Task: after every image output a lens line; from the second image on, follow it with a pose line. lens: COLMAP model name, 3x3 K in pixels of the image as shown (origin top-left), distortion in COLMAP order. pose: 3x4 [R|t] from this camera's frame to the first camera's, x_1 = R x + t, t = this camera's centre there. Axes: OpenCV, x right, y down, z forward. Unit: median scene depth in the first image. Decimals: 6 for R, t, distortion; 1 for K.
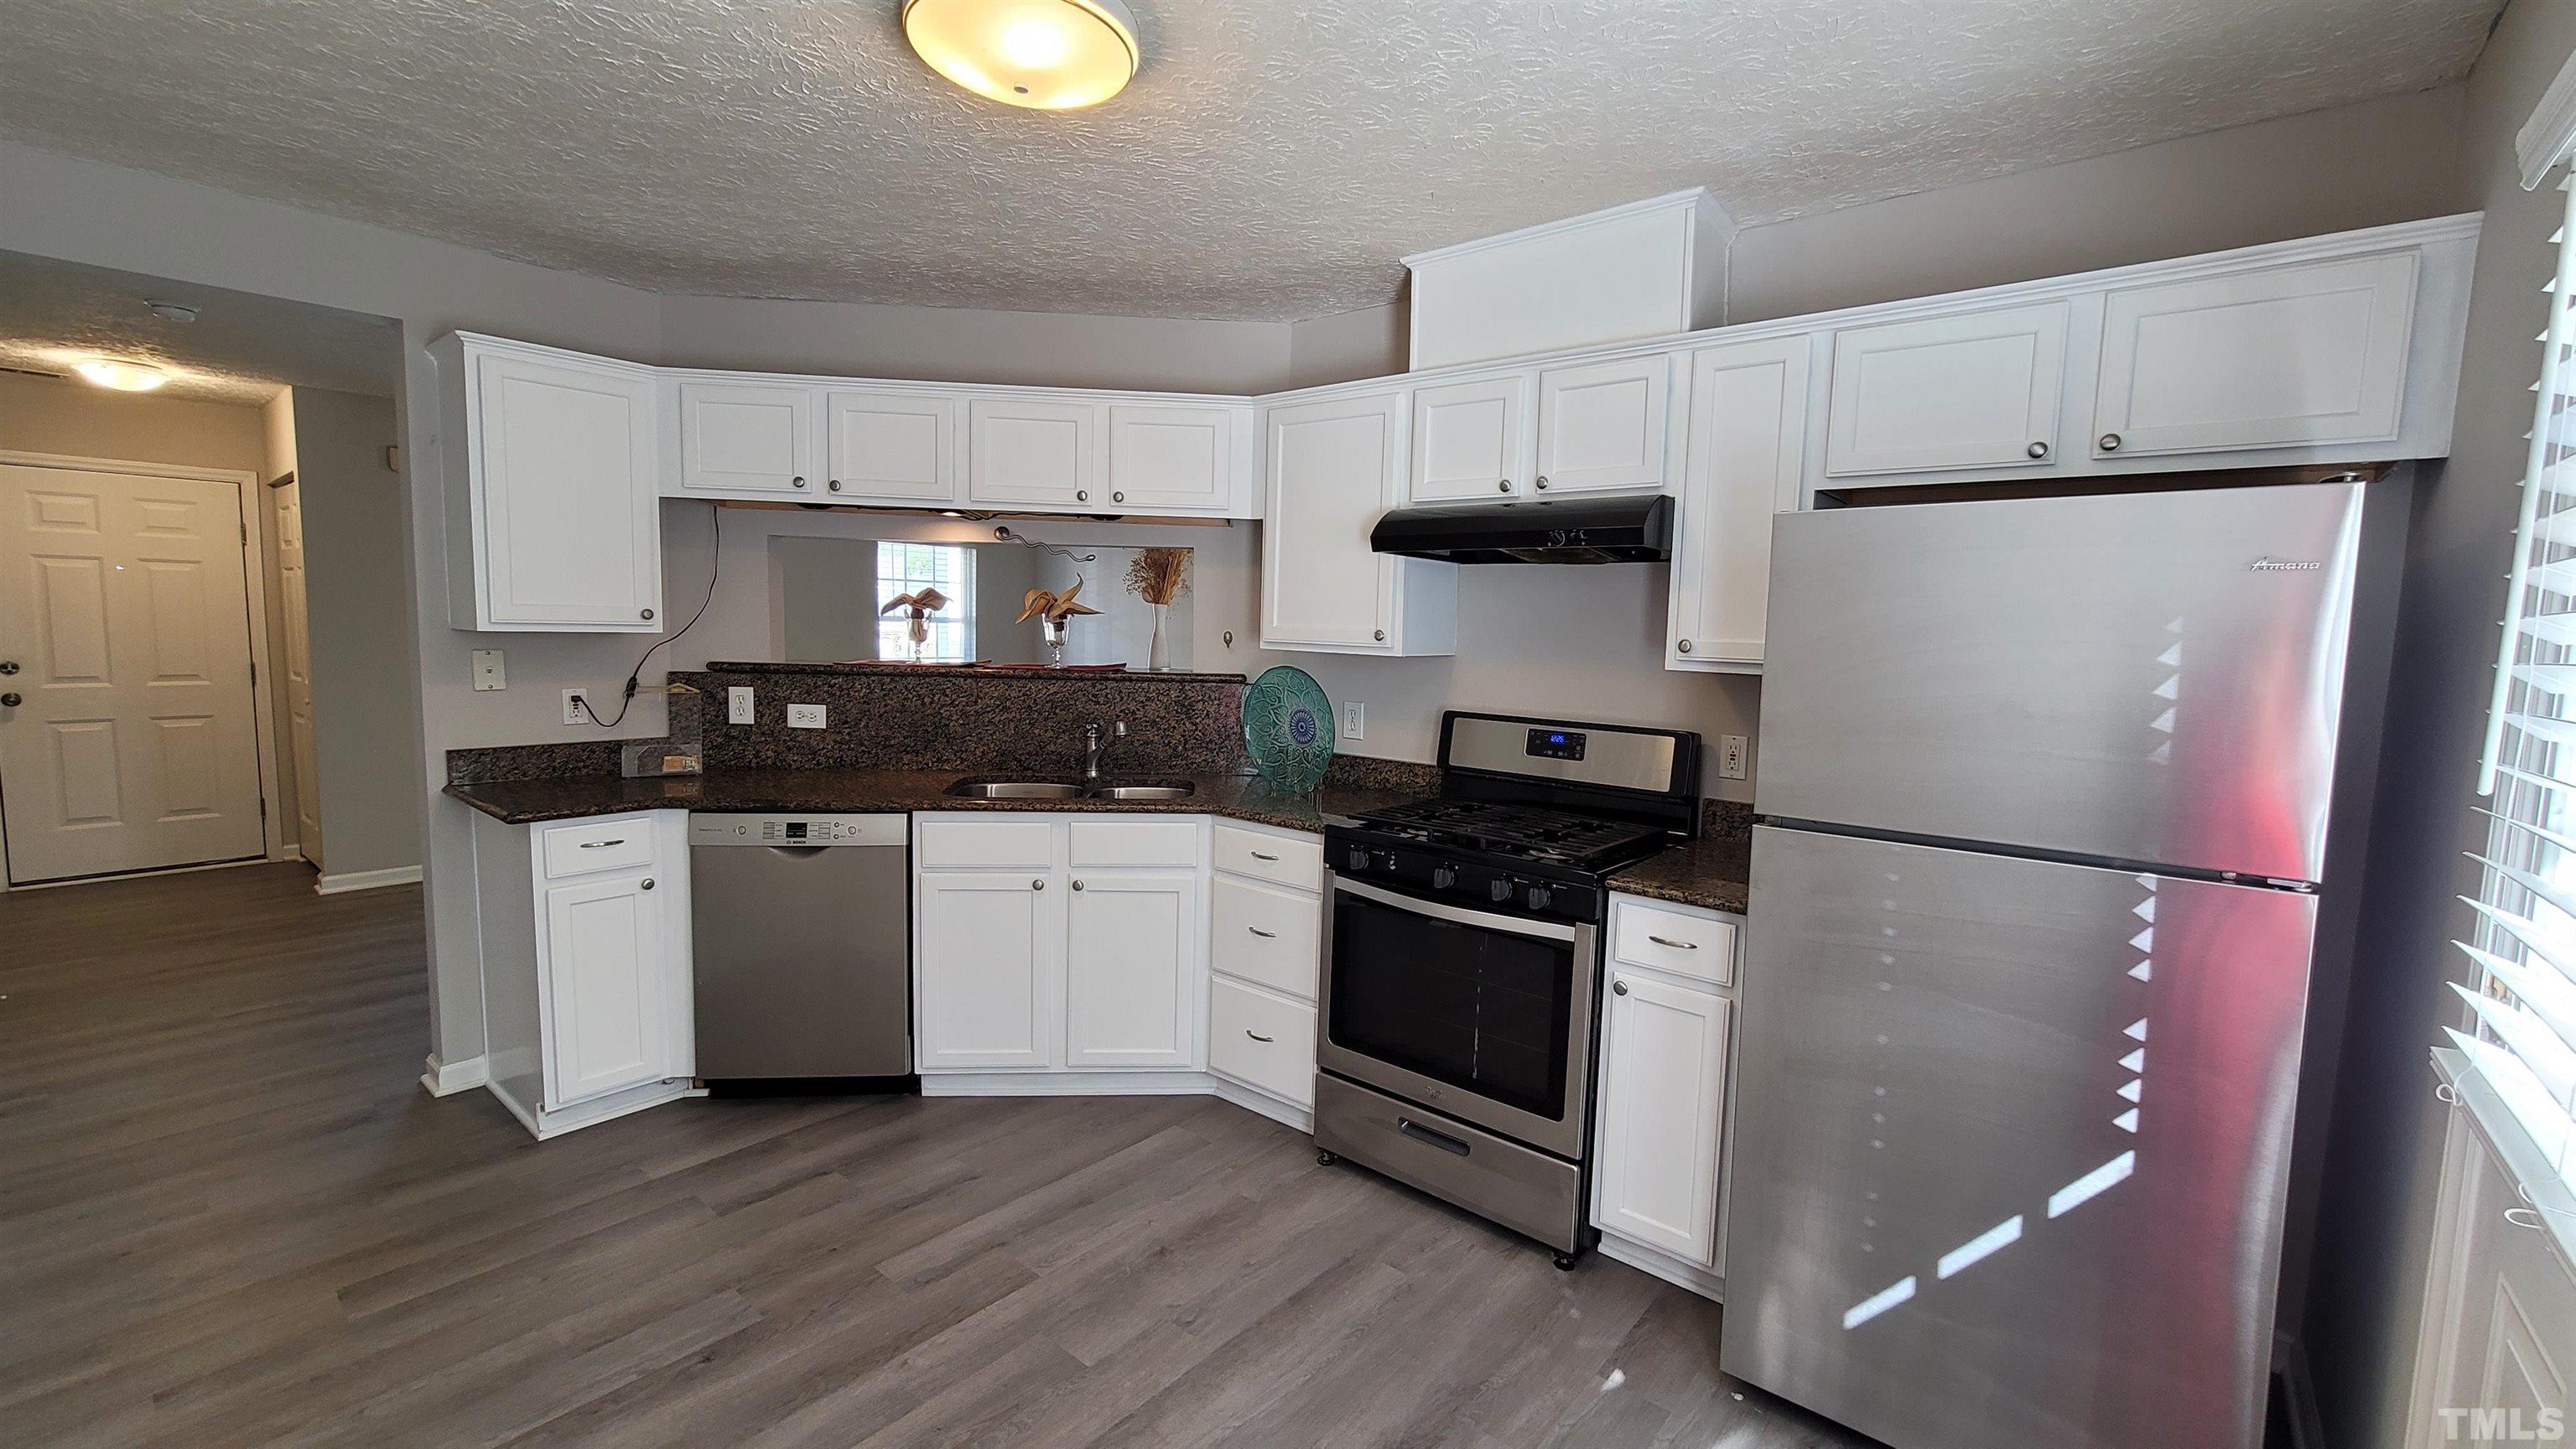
lens RADIAL K [[1053.0, 0, 1314.3], [0, 1053.0, 732.9], [0, 0, 1]] dist [-0.007266, 0.001940]
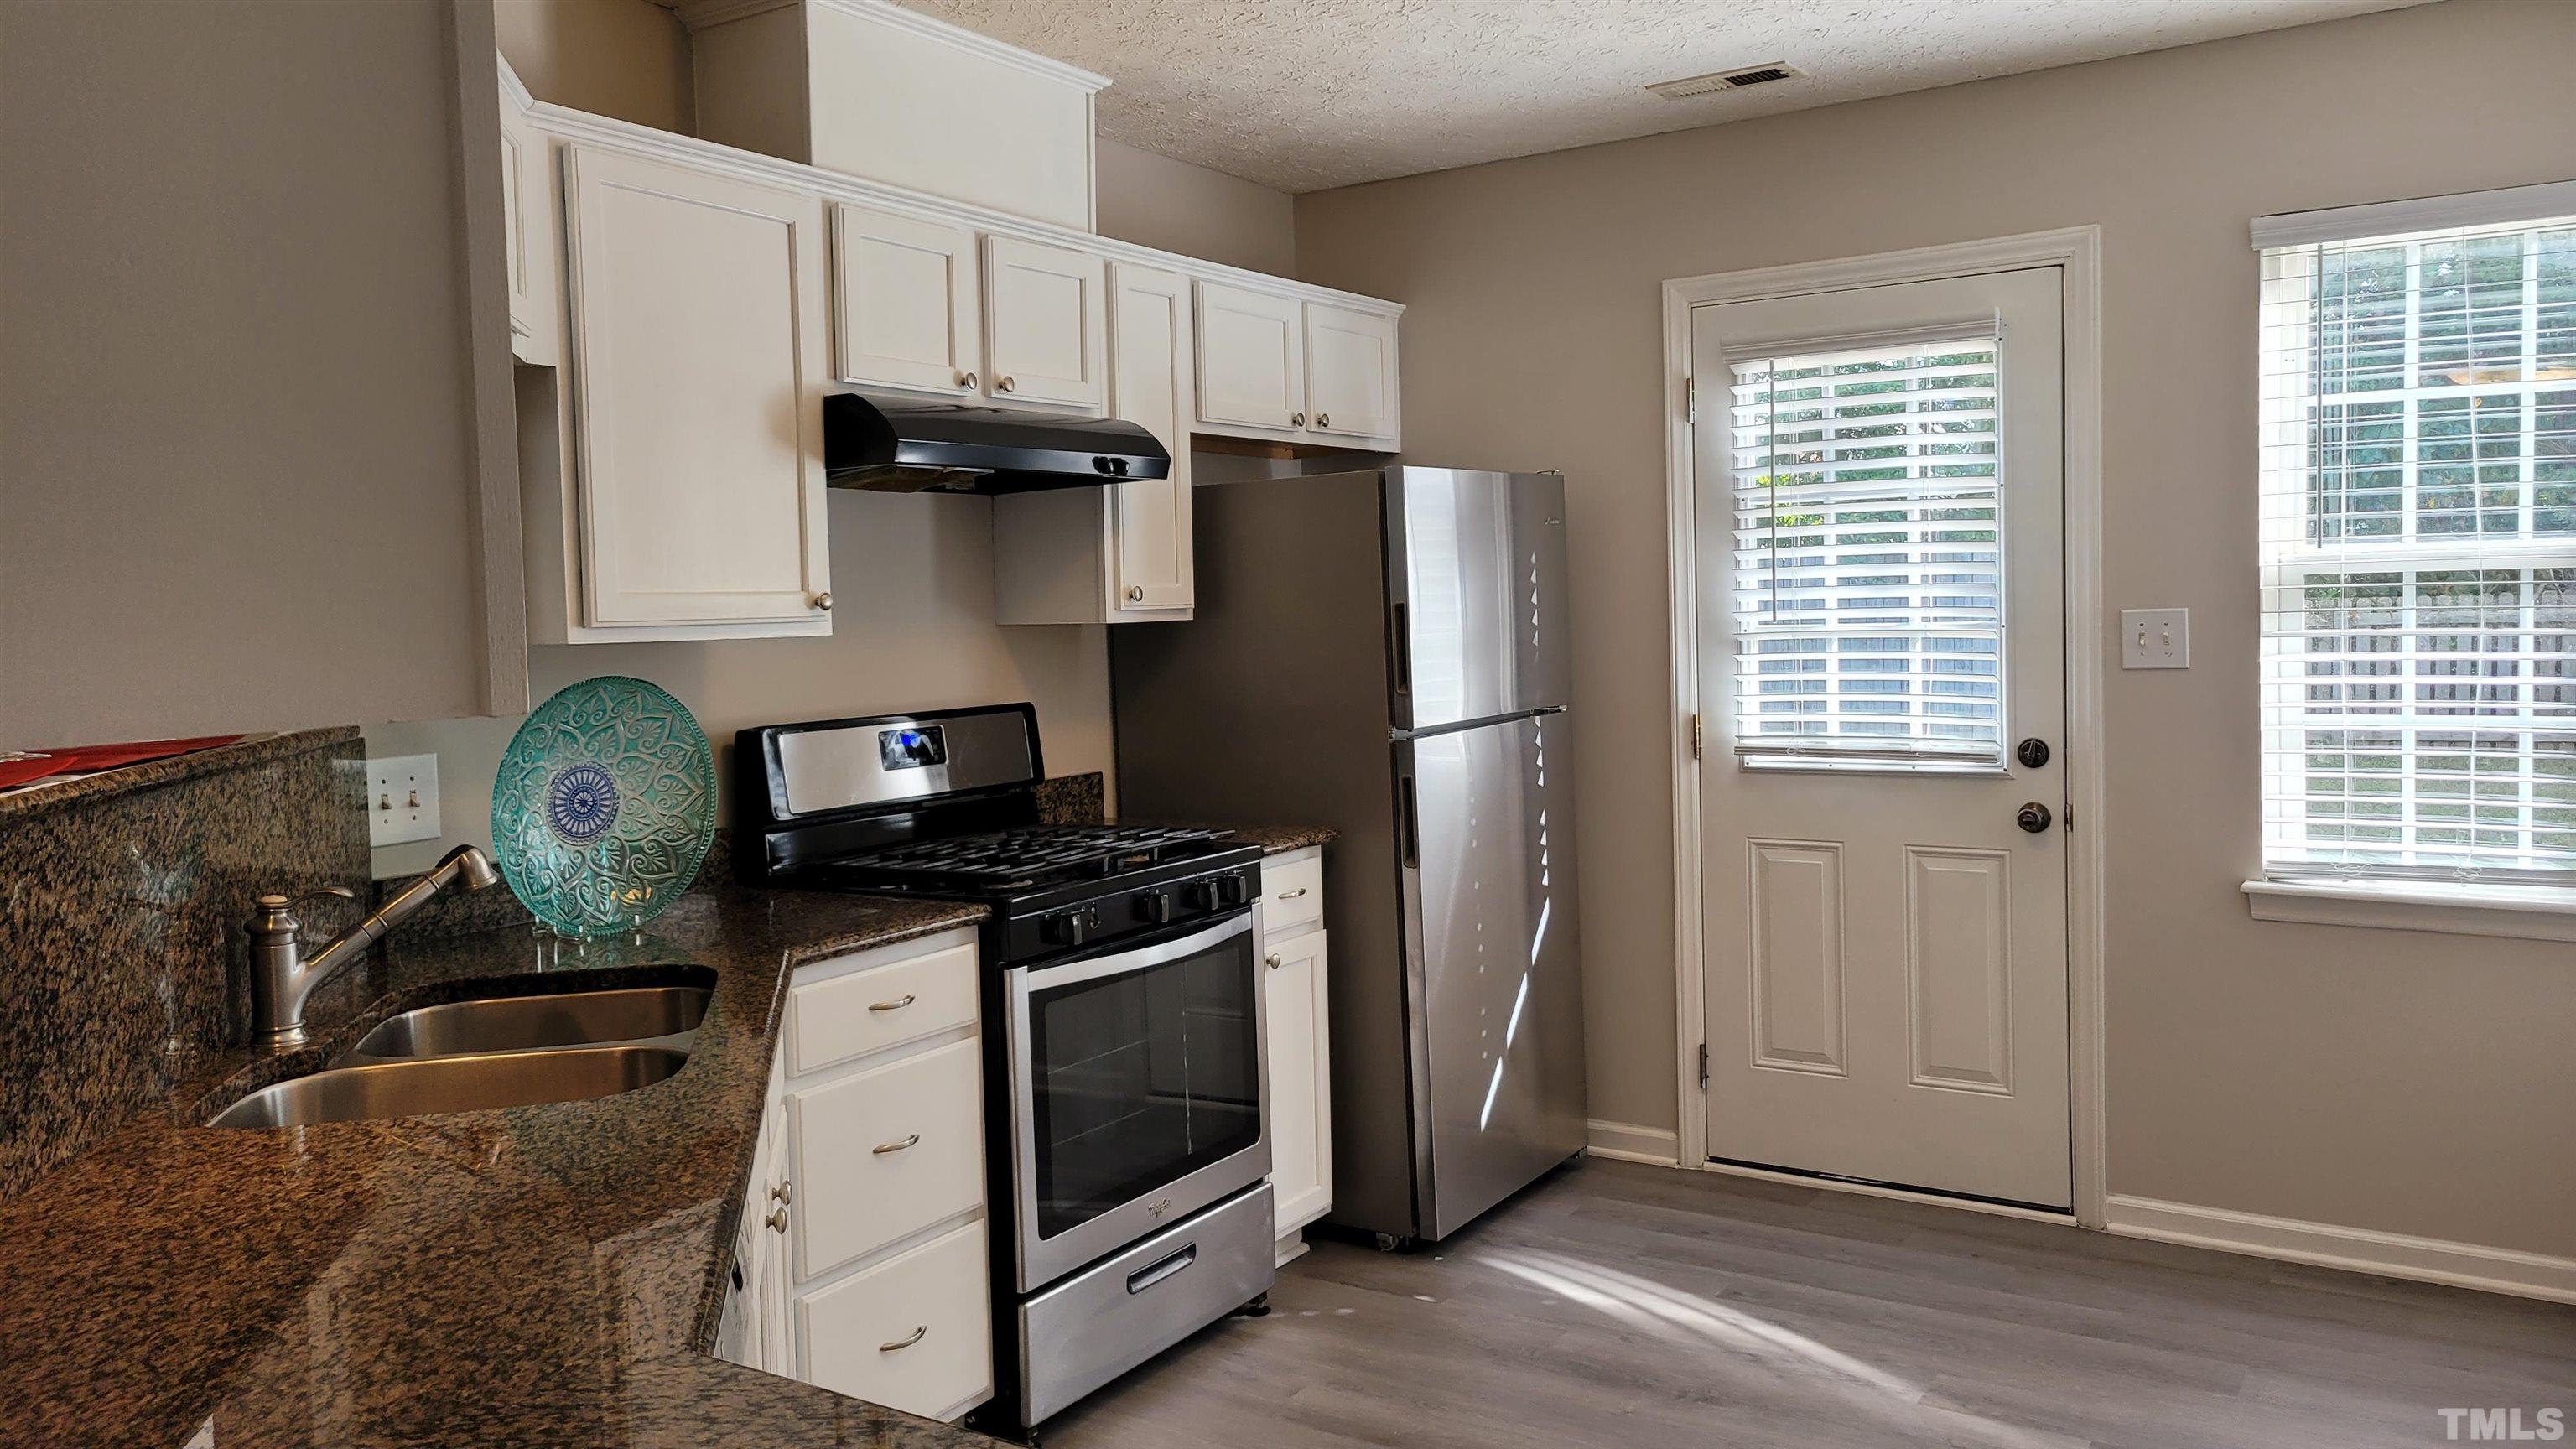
lens RADIAL K [[1920.2, 0, 1258.9], [0, 1920.2, 685.4], [0, 0, 1]] dist [0.030379, -0.006412]
pose [[-0.109751, -0.074580, 0.991157, -1.349154], [0.120253, 0.988860, 0.087723, -0.144387], [-0.986658, 0.128817, -0.099560, 1.147976]]
